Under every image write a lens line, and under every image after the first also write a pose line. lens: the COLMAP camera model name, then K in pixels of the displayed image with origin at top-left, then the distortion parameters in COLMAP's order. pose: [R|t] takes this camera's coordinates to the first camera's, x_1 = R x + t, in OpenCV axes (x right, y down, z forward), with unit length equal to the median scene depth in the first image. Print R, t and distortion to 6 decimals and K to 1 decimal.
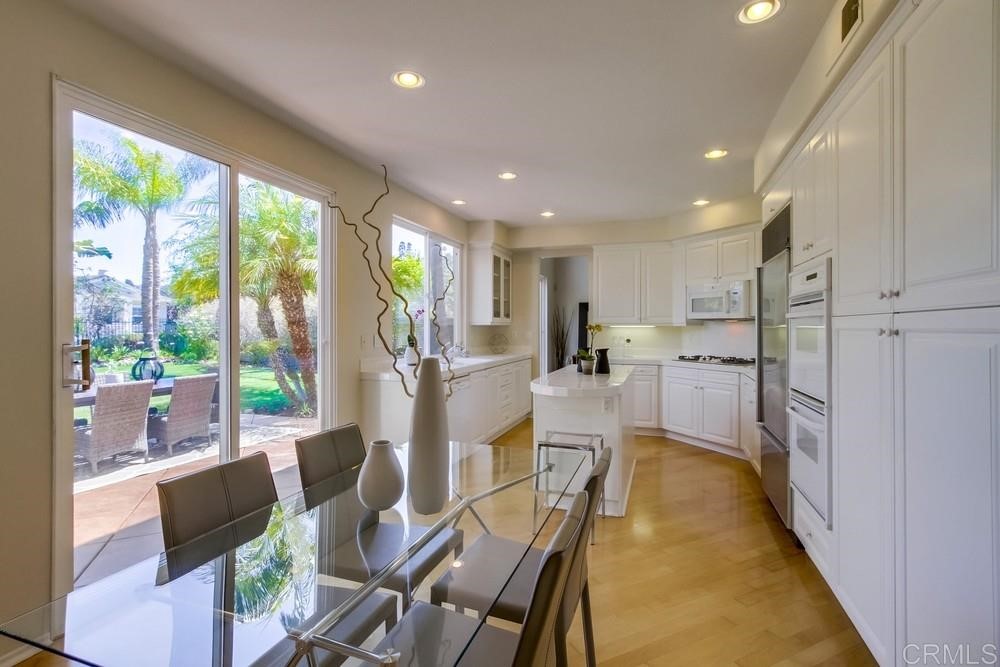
lens RADIAL K [[472.5, 0, 502.3], [0, 472.5, 322.0], [0, 0, 1]] dist [-0.000799, -0.000089]
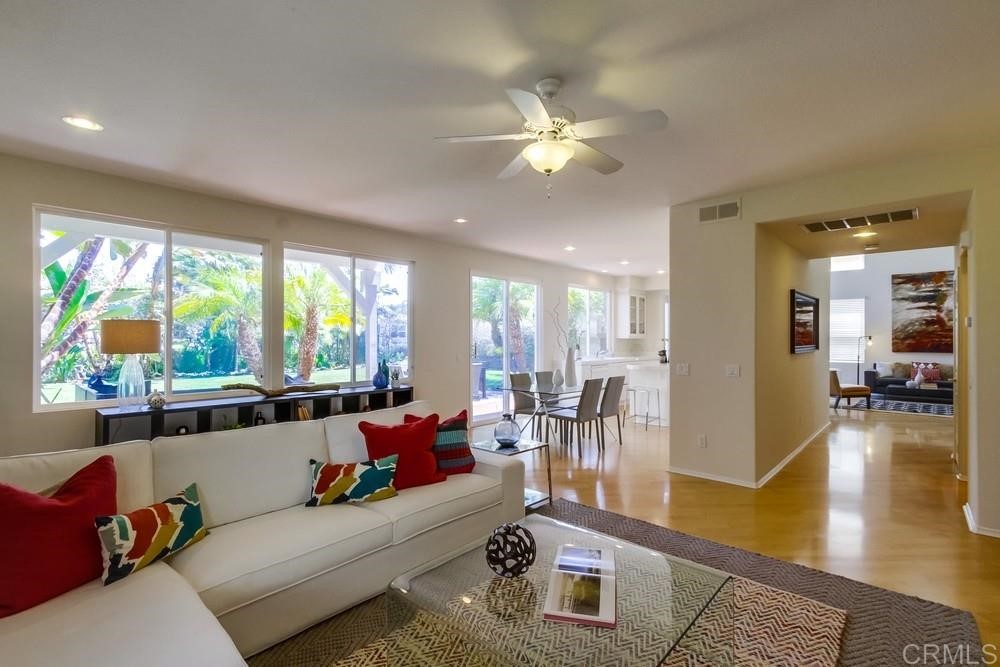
lens RADIAL K [[464.4, 0, 497.2], [0, 464.4, 337.3], [0, 0, 1]] dist [0.000151, 0.000010]
pose [[0.917304, 0.001941, -0.398182, 0.212966], [0.000019, 0.999988, 0.004919, -0.005639], [0.398187, -0.004520, 0.917293, -0.717588]]
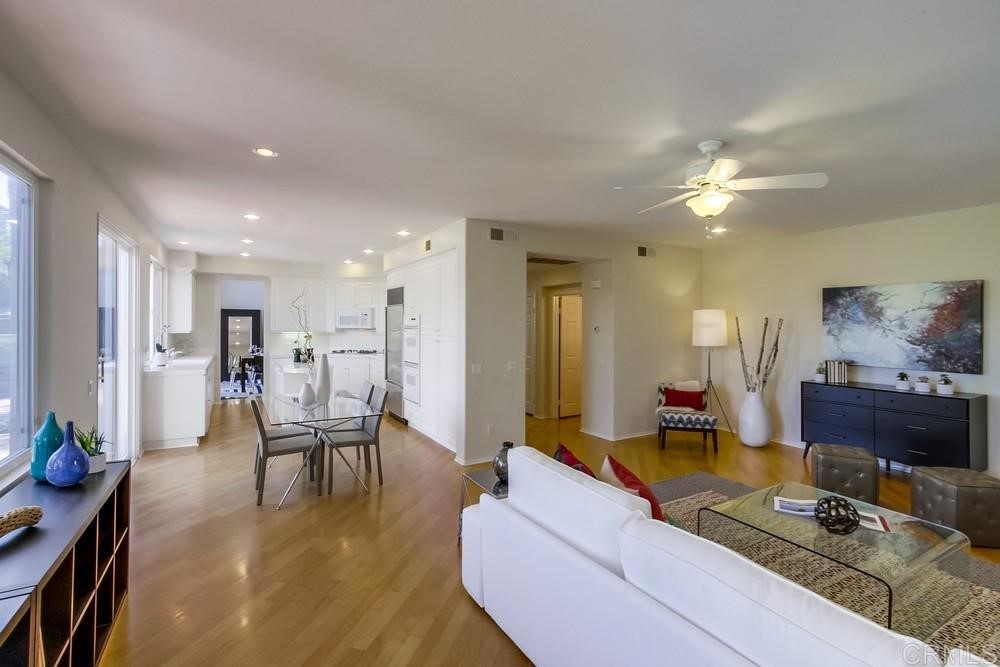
lens RADIAL K [[450.4, 0, 503.6], [0, 450.4, 321.8], [0, 0, 1]] dist [0.000526, -0.000062]
pose [[0.650005, 0.006903, 0.759899, -0.417711], [-0.012982, 0.999914, 0.002021, -0.038607], [-0.759819, -0.011179, 0.650038, -0.463827]]
